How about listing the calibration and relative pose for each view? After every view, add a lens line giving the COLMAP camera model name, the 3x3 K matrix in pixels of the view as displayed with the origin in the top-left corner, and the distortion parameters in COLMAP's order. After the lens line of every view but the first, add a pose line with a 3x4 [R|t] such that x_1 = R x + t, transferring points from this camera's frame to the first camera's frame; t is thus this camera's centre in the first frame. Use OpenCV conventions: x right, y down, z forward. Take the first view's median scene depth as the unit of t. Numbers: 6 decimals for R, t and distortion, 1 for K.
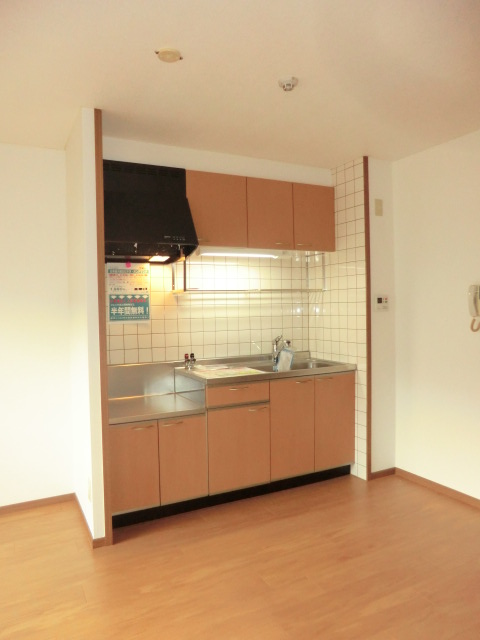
lens RADIAL K [[467.4, 0, 237.8], [0, 467.4, 320.0], [0, 0, 1]] dist [-0.114112, 0.138839]
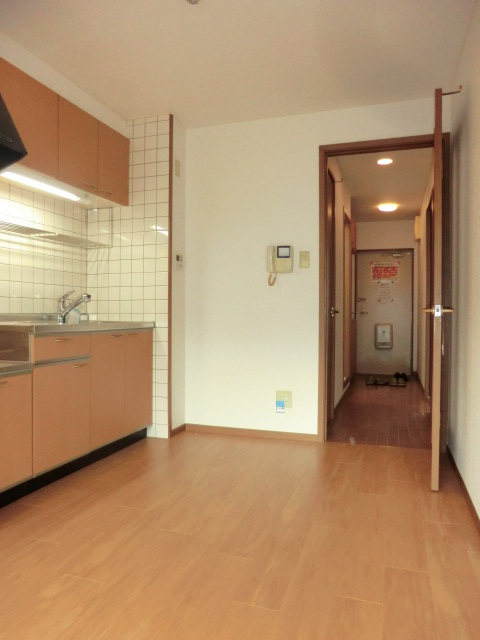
lens RADIAL K [[467.4, 0, 237.8], [0, 467.4, 320.0], [0, 0, 1]] dist [-0.114112, 0.138839]
pose [[0.720037, 0.012560, 0.693822, -0.302227], [0.001463, 0.999806, -0.019617, 0.112430], [-0.693934, 0.015140, 0.719879, 0.173238]]
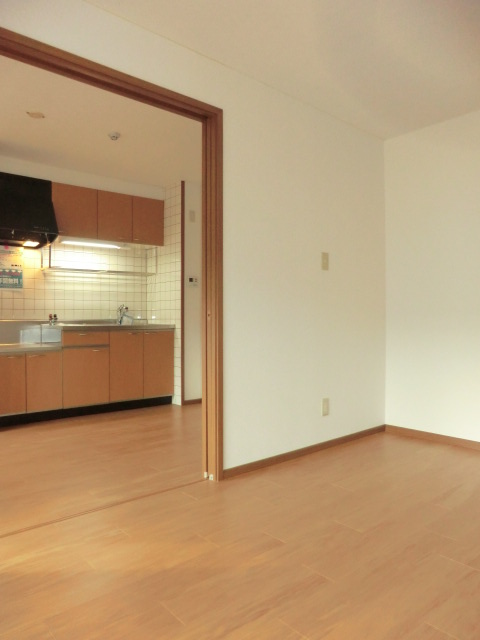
lens RADIAL K [[467.4, 0, 237.8], [0, 467.4, 320.0], [0, 0, 1]] dist [-0.114112, 0.138839]
pose [[0.971947, 0.015983, 0.234655, 0.107452], [-0.010301, 0.999624, -0.025422, 0.116924], [-0.234973, 0.022292, 0.971746, -0.444023]]
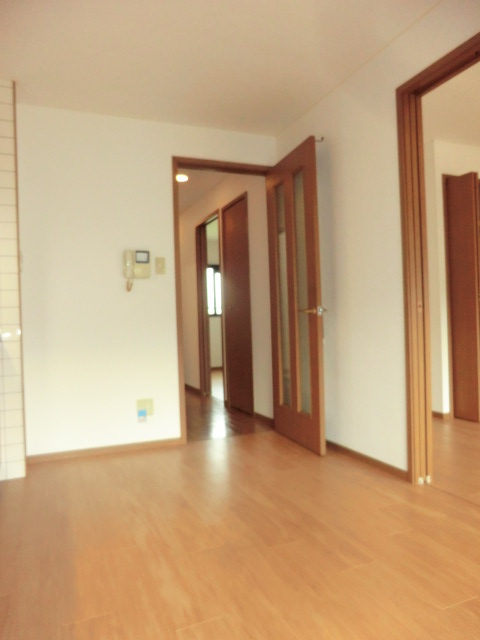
lens RADIAL K [[467.4, 0, 237.8], [0, 467.4, 320.0], [0, 0, 1]] dist [-0.114112, 0.138839]
pose [[0.087534, 0.016186, 0.996030, -0.487996], [0.059764, 0.997982, -0.021470, 0.112076], [-0.994367, 0.061406, 0.086390, 0.535259]]
